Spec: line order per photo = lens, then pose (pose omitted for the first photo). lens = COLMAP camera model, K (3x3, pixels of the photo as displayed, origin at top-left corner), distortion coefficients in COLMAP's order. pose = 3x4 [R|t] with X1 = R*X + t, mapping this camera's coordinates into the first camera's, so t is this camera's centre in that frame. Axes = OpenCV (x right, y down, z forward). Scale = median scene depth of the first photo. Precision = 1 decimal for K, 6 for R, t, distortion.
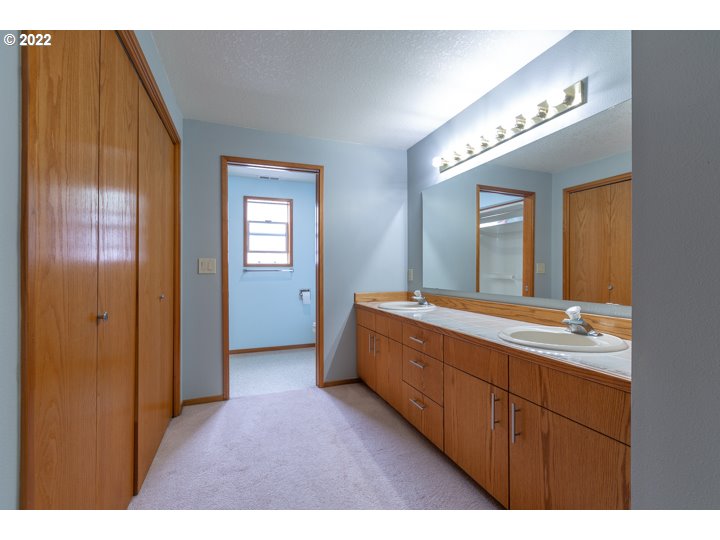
lens RADIAL K [[325.6, 0, 360.0], [0, 325.6, 270.0], [0, 0, 1]] dist [-0.000260, -0.001008]
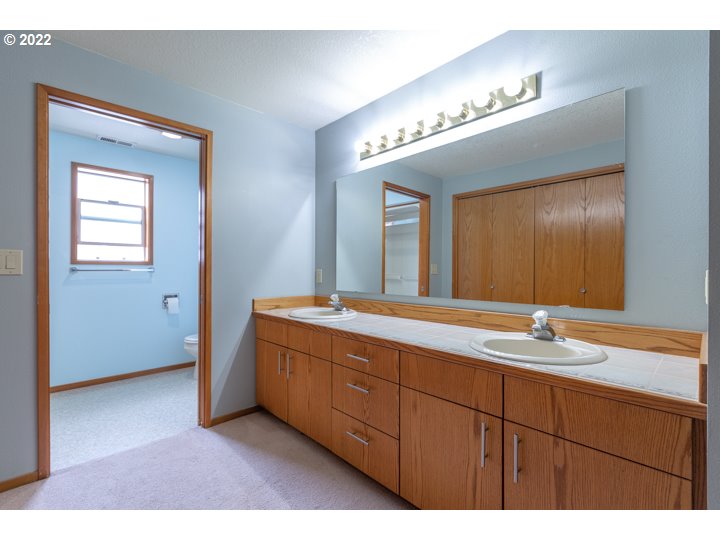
lens RADIAL K [[325.6, 0, 360.0], [0, 325.6, 270.0], [0, 0, 1]] dist [-0.000260, -0.001008]
pose [[0.918834, 0.004598, 0.394619, -0.086112], [-0.004754, 0.999989, -0.000582, -0.000685], [-0.394617, -0.001341, 0.918845, 0.161146]]
